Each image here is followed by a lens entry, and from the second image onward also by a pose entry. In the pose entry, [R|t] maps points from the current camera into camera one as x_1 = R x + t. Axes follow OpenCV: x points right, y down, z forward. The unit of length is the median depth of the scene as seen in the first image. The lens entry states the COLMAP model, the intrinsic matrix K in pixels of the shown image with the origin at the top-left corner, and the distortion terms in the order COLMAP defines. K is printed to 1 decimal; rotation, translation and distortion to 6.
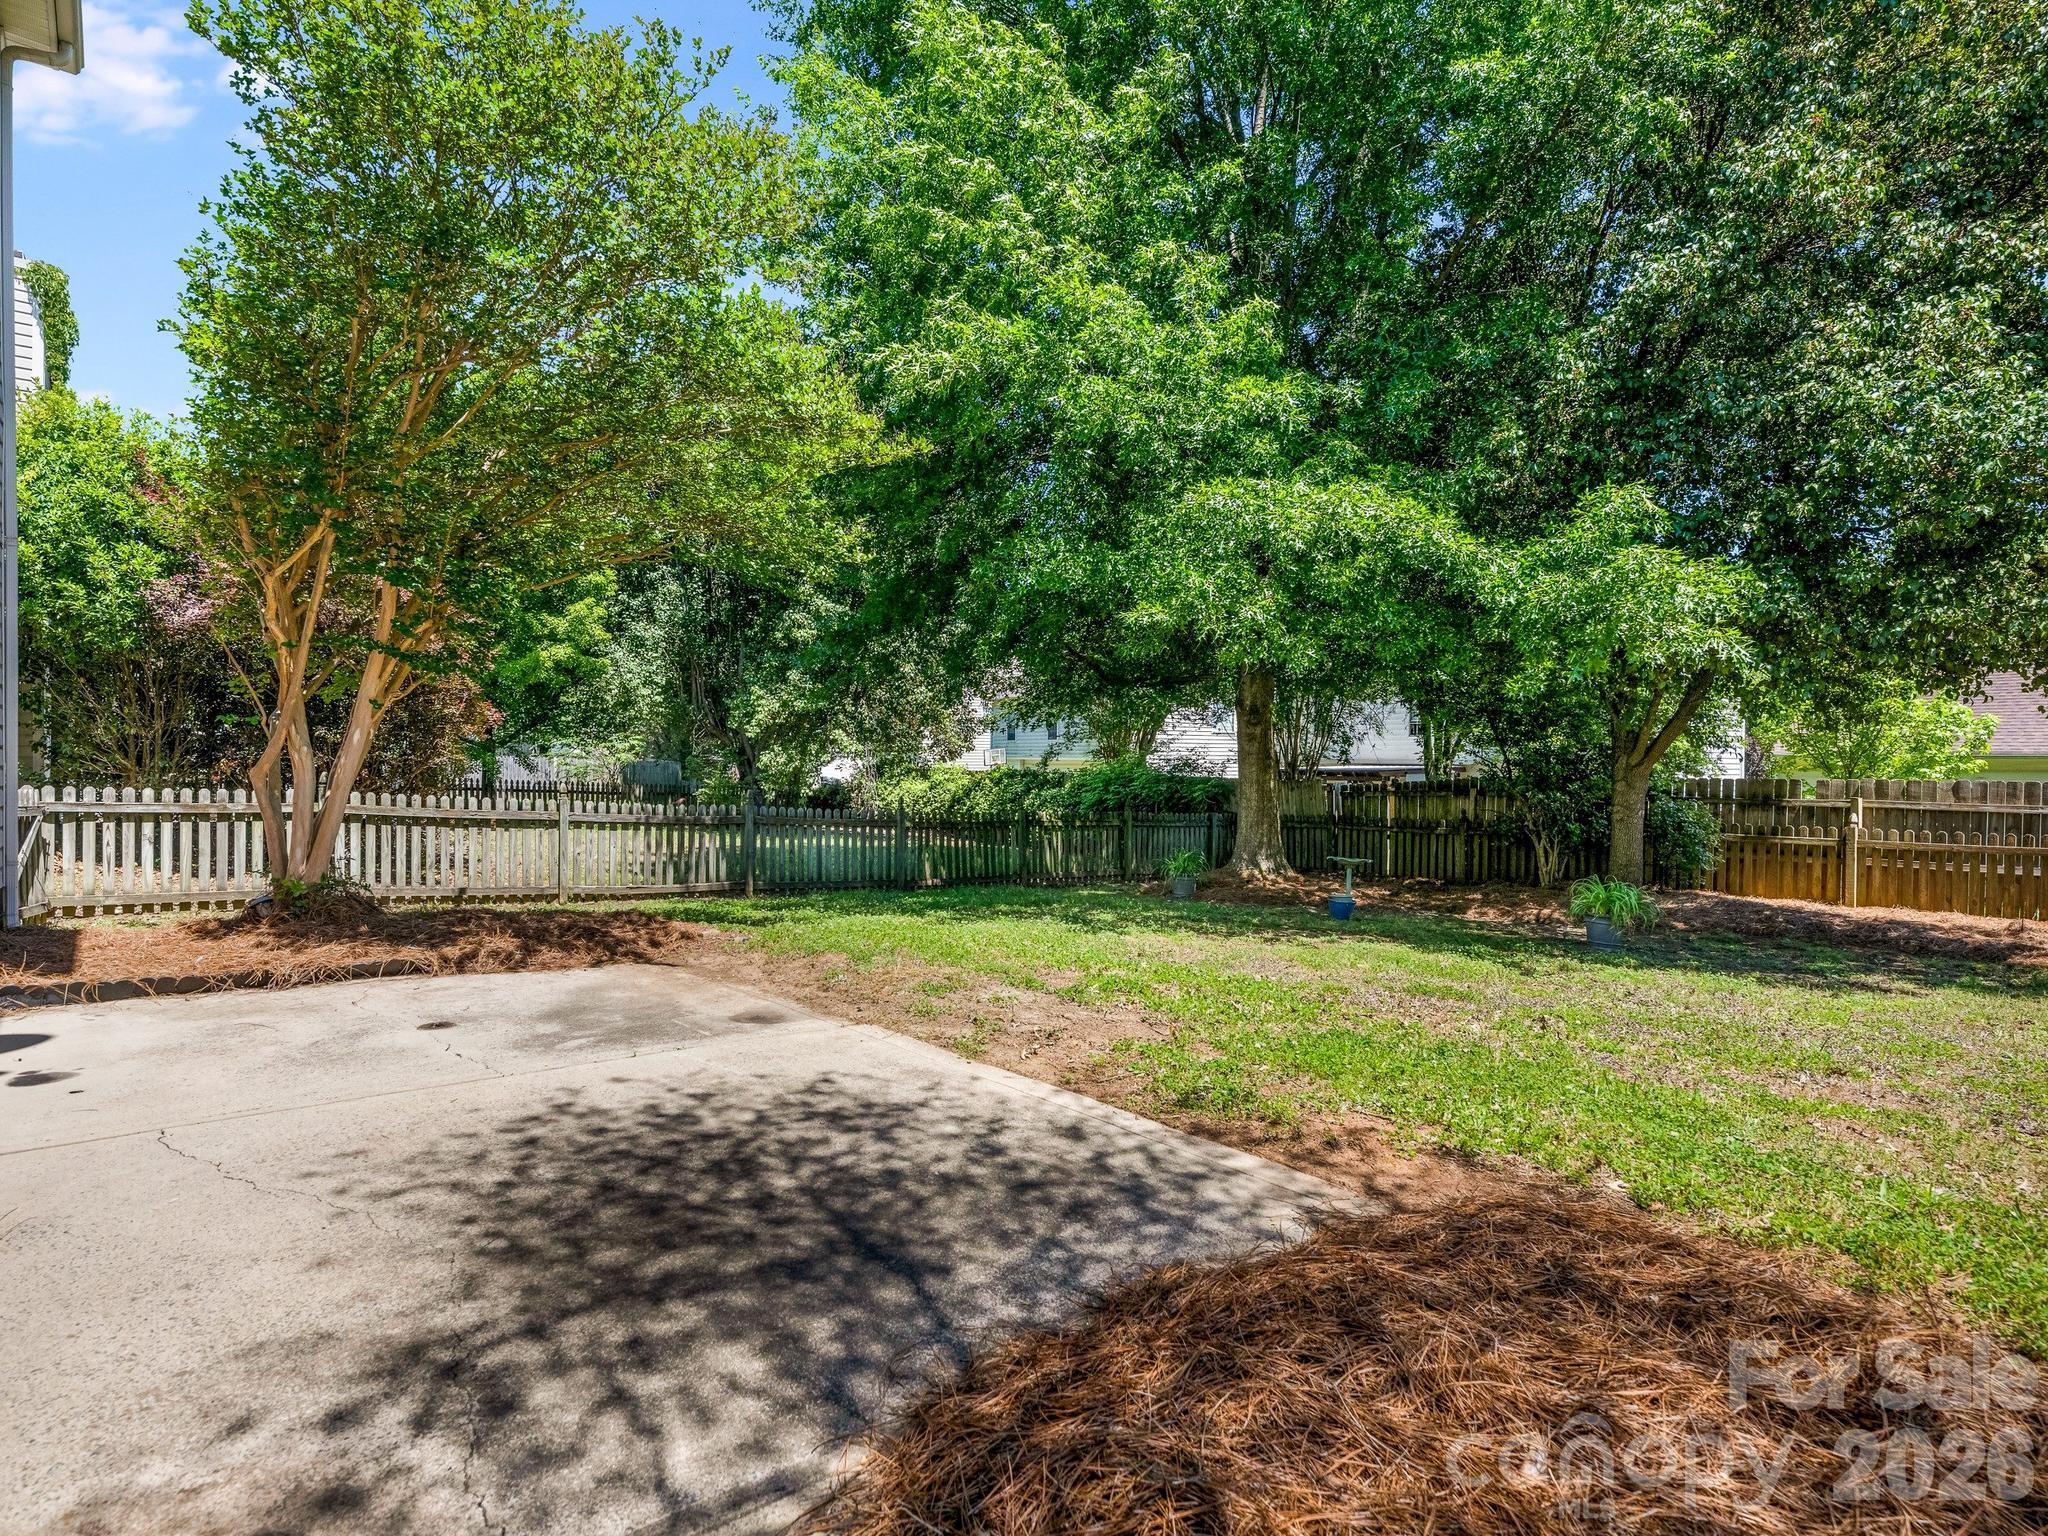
lens RADIAL K [[1015.5, 0, 1021.2], [0, 1015.5, 772.5], [0, 0, 1]] dist [0.004887, -0.000299]
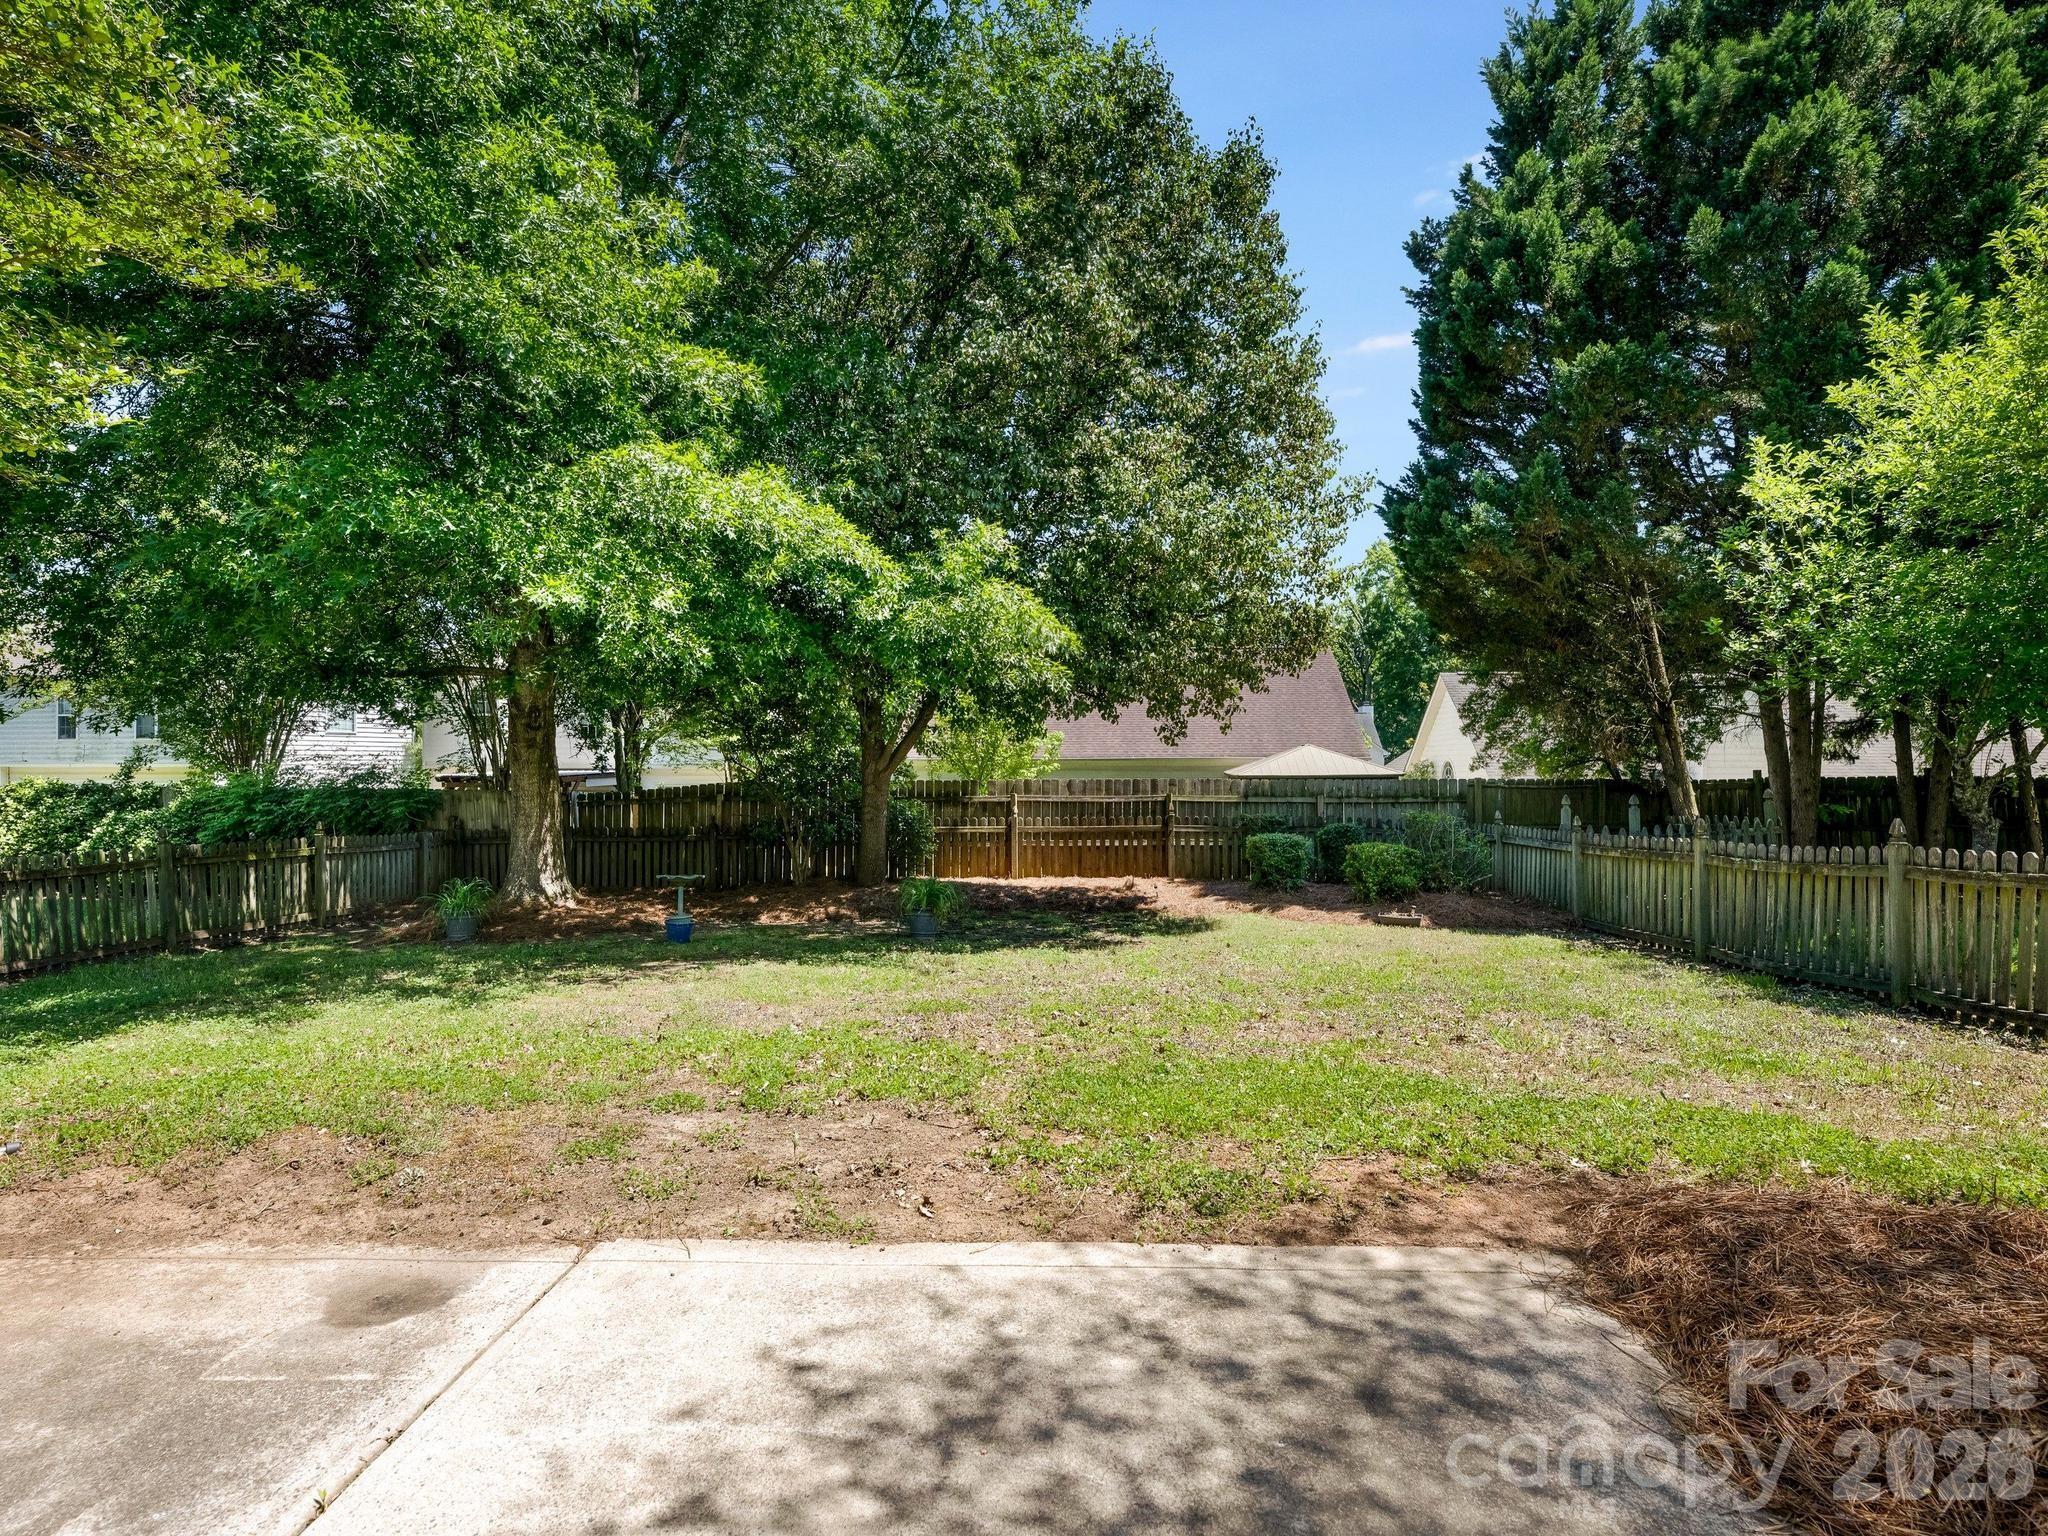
lens RADIAL K [[1015.5, 0, 1029.7], [0, 1015.5, 768.4], [0, 0, 1]] dist [0.004887, -0.000299]
pose [[0.694867, -0.009812, 0.719072, -0.536500], [0.014850, 0.999889, -0.000707, -0.036176], [-0.718985, 0.011170, 0.694936, 0.524820]]
